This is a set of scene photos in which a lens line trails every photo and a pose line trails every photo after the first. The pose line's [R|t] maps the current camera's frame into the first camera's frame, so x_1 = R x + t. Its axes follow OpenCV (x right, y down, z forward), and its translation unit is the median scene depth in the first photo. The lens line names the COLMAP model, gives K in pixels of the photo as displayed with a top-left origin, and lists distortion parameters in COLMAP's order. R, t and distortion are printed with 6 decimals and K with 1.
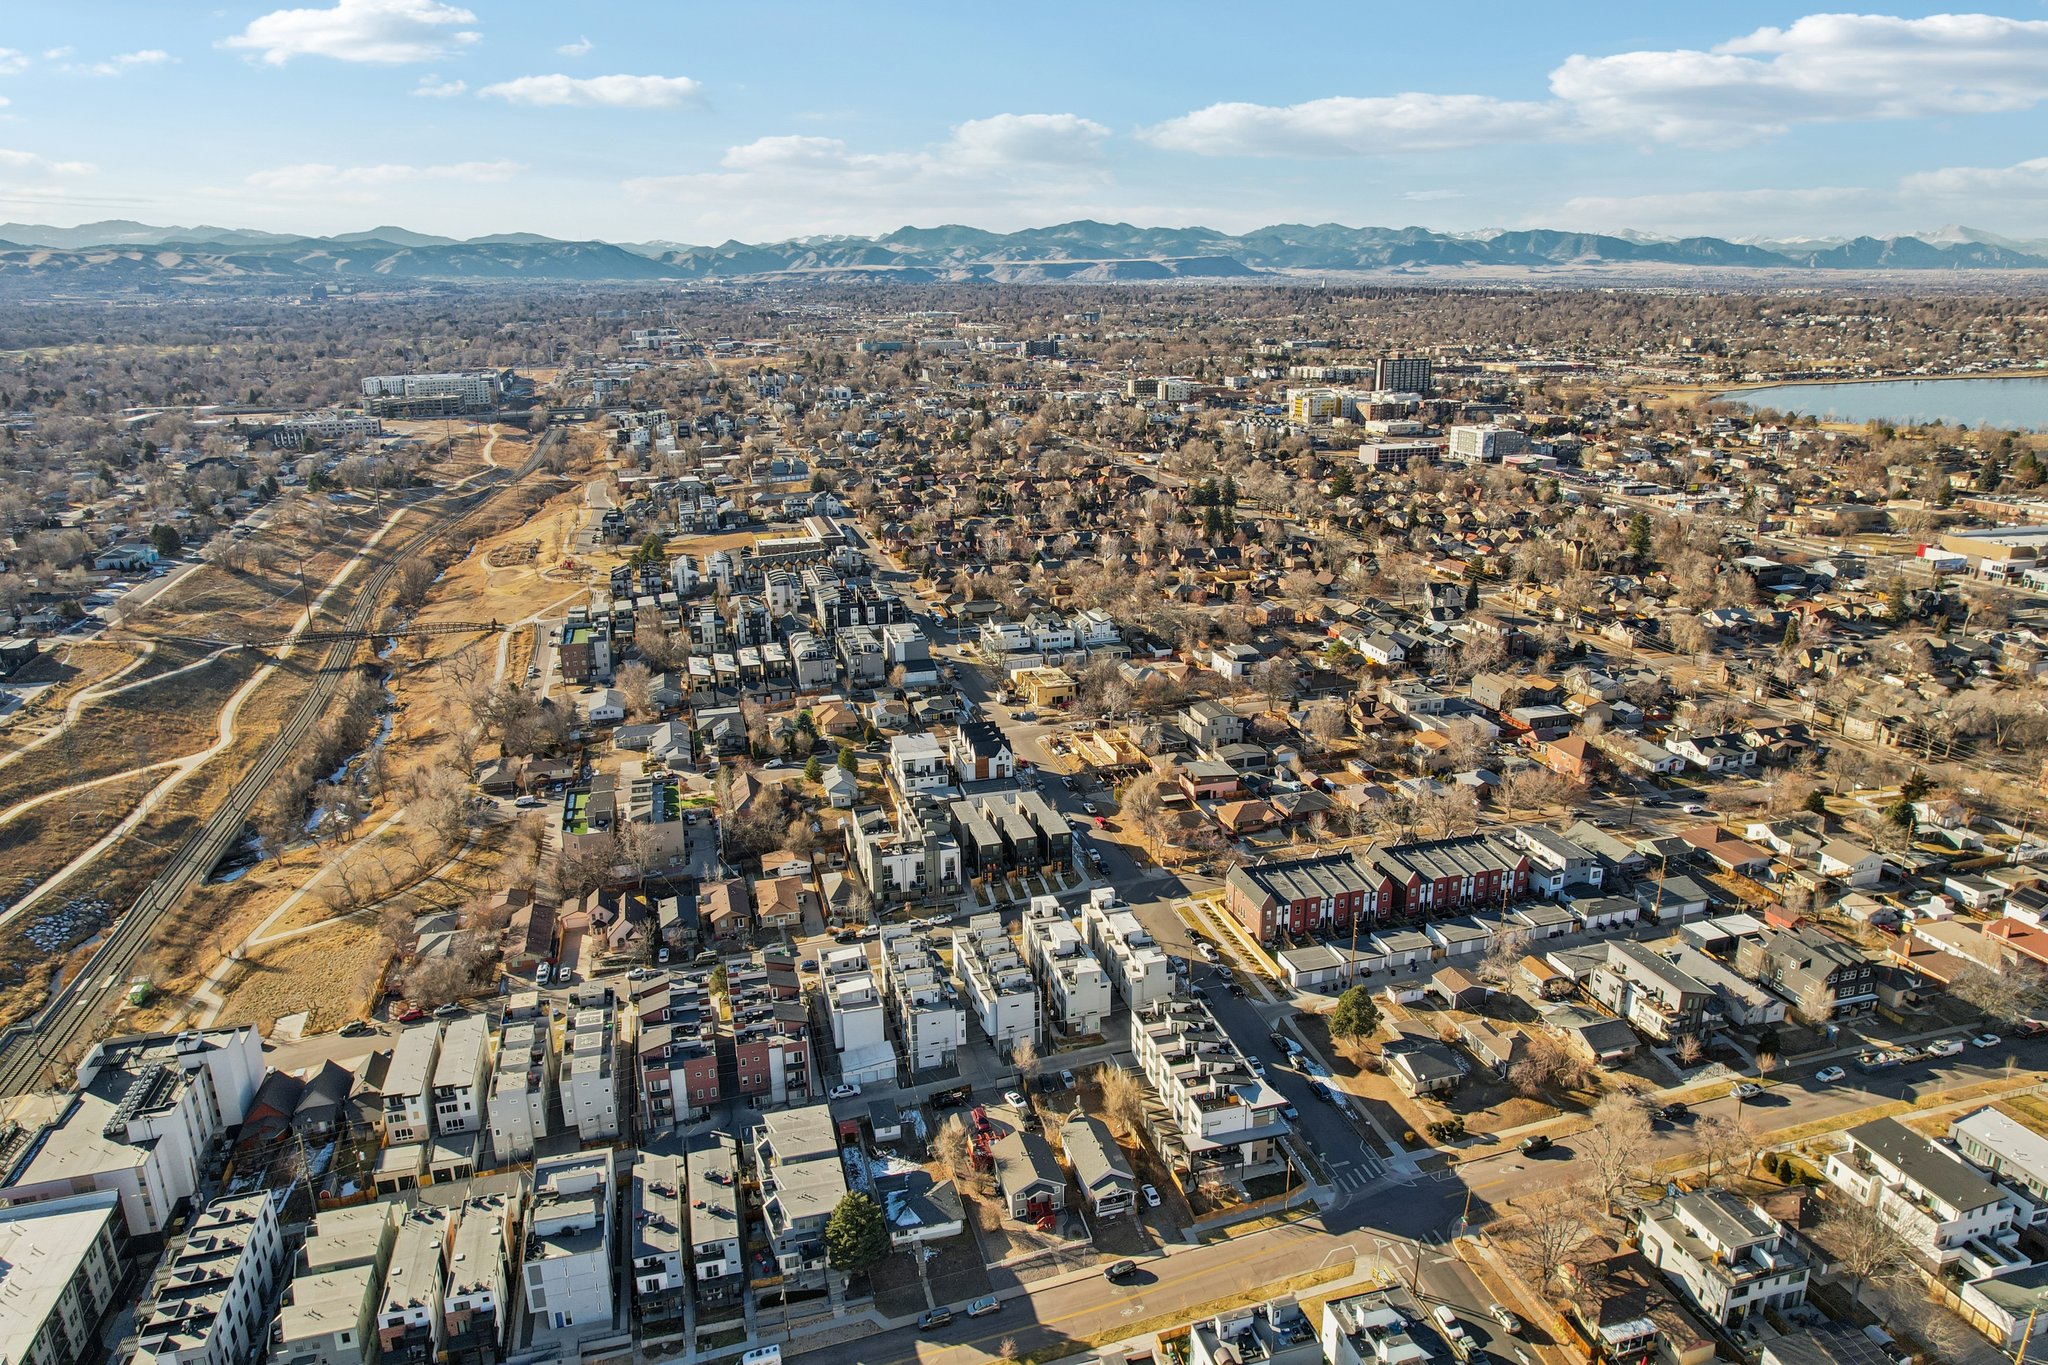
lens RADIAL K [[1331.2, 0, 1052.4], [0, 1331.2, 674.0], [0, 0, 1]] dist [-0.051825, 0.043220]
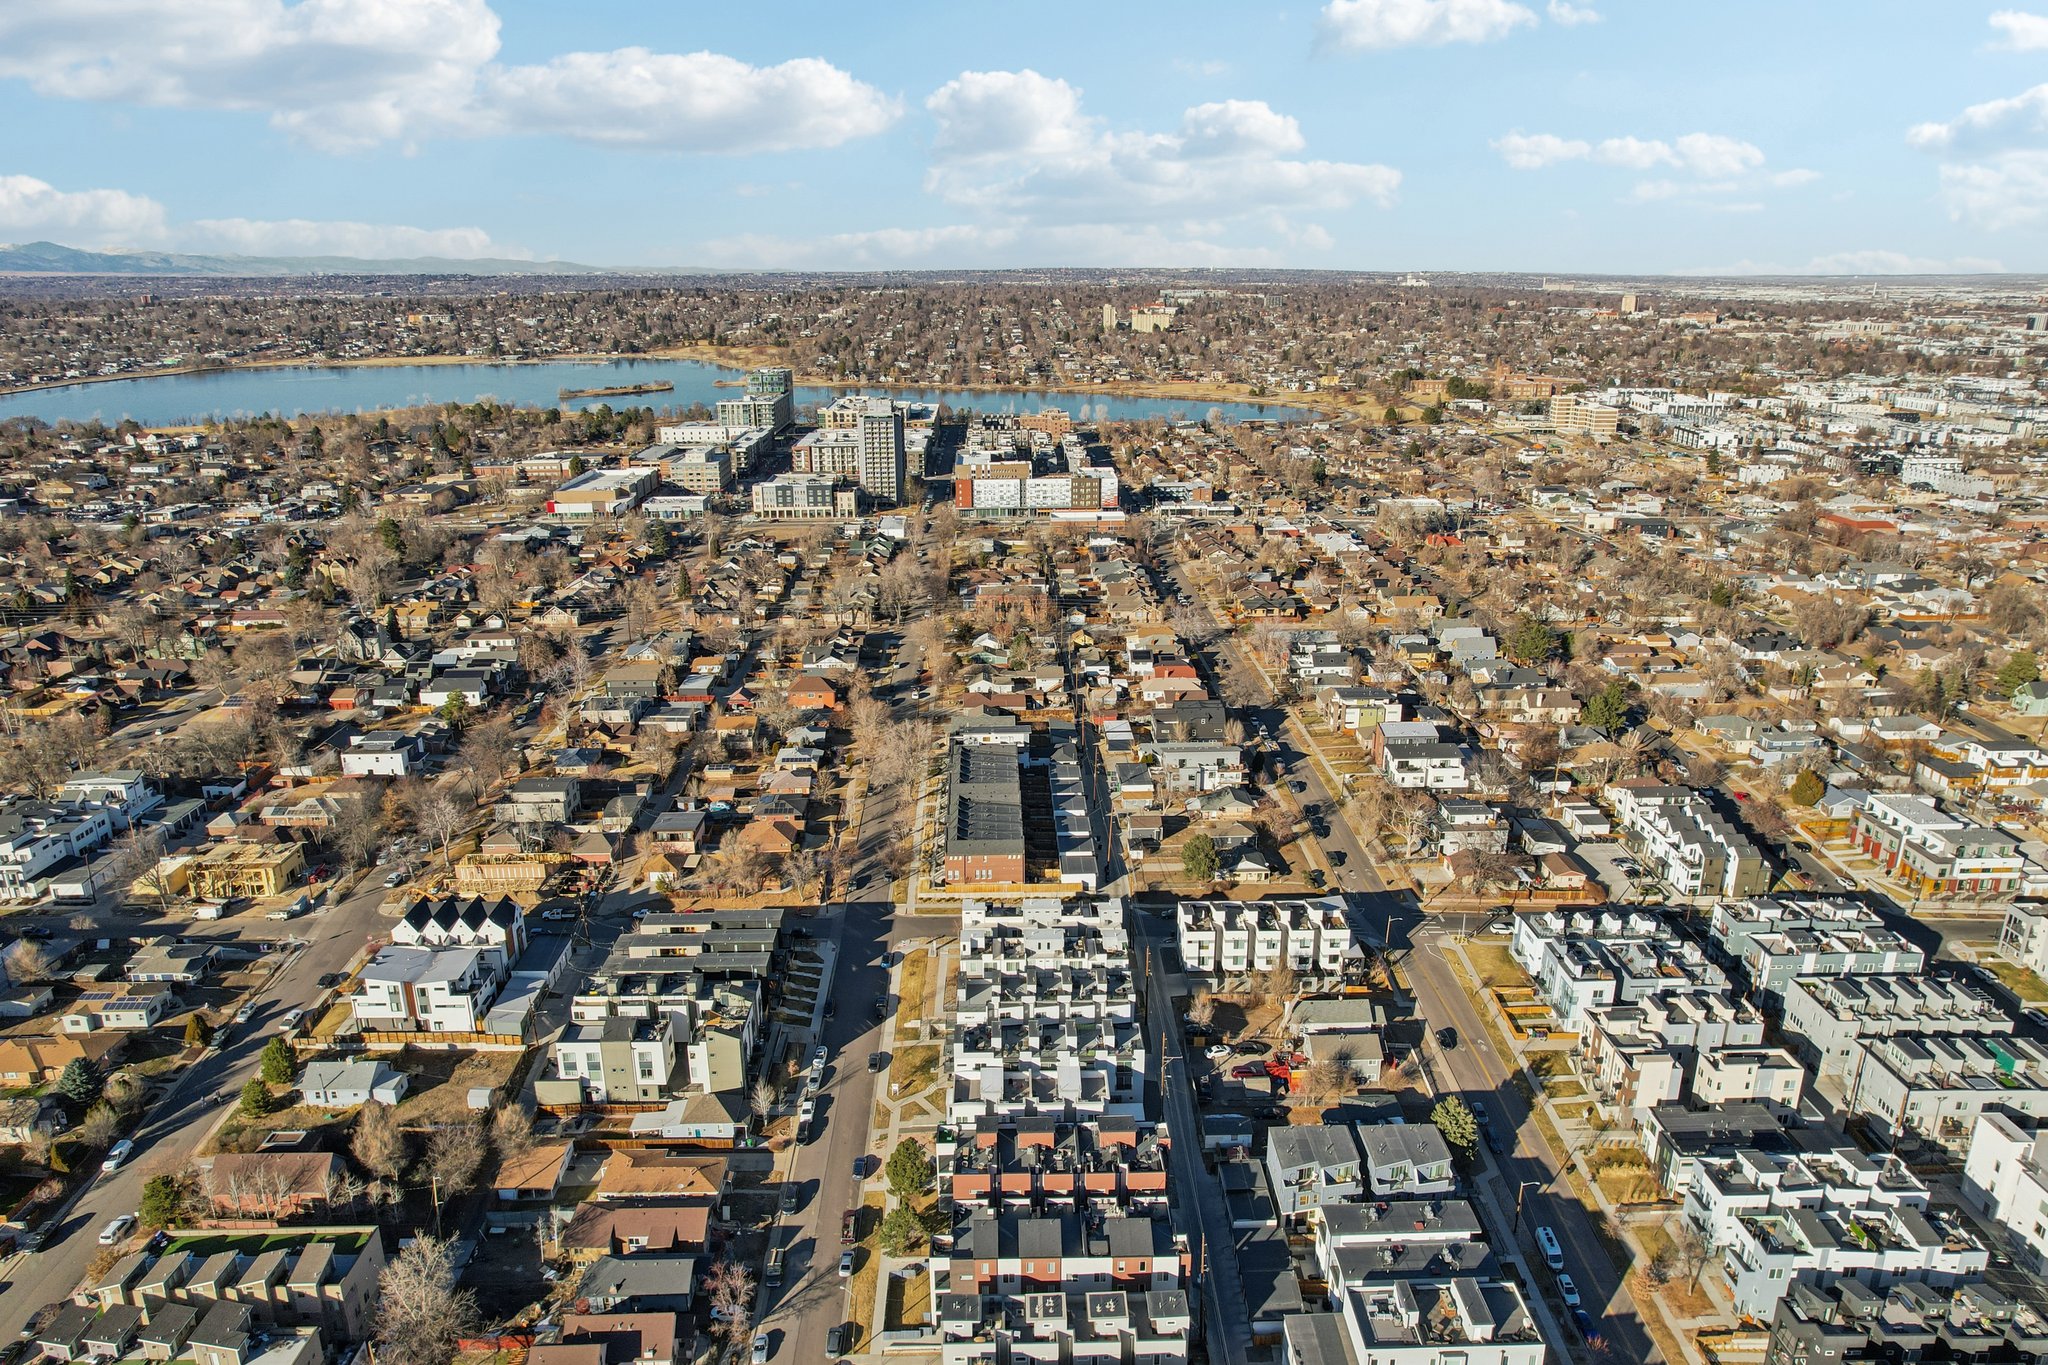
lens RADIAL K [[1370.2, 0, 1024.0], [0, 1370.2, 682.5], [0, 0, 1]] dist [-0.056831, 0.044886]
pose [[0.255221, -0.279485, 0.925608, -0.679095], [0.282608, 0.937069, 0.205022, -0.144888], [-0.924660, 0.209258, 0.318144, 0.519492]]
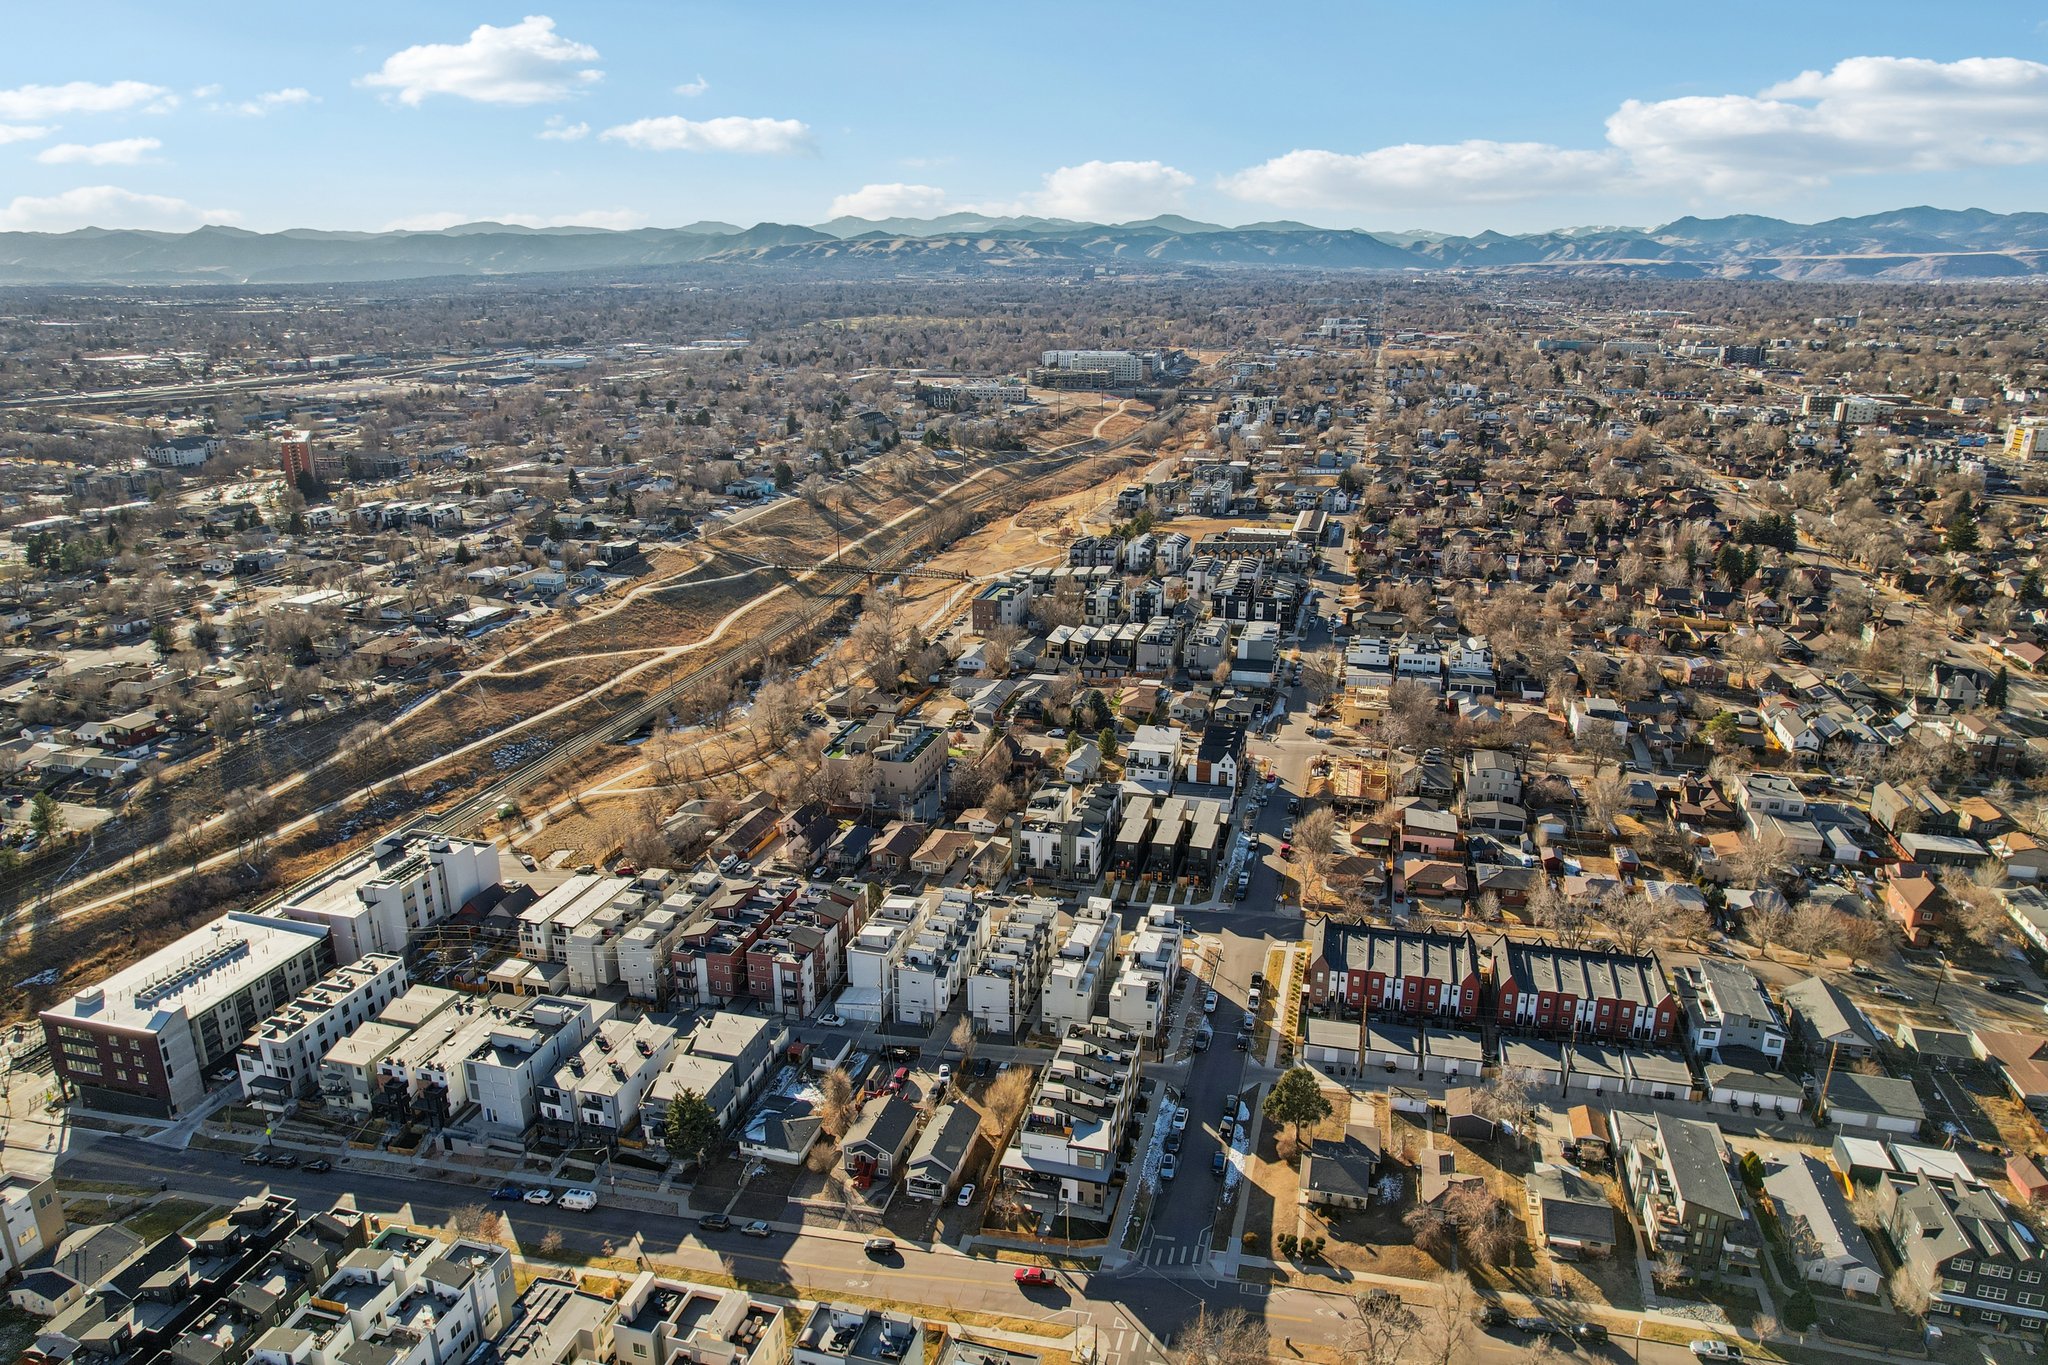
lens RADIAL K [[1332.1, 0, 1029.2], [0, 1332.1, 698.9], [0, 0, 1]] dist [-0.060899, 0.063566]
pose [[0.858480, 0.165196, -0.485513, 0.325345], [-0.153286, 0.986076, 0.064474, -0.026857], [0.489404, 0.019073, 0.871849, 0.091055]]
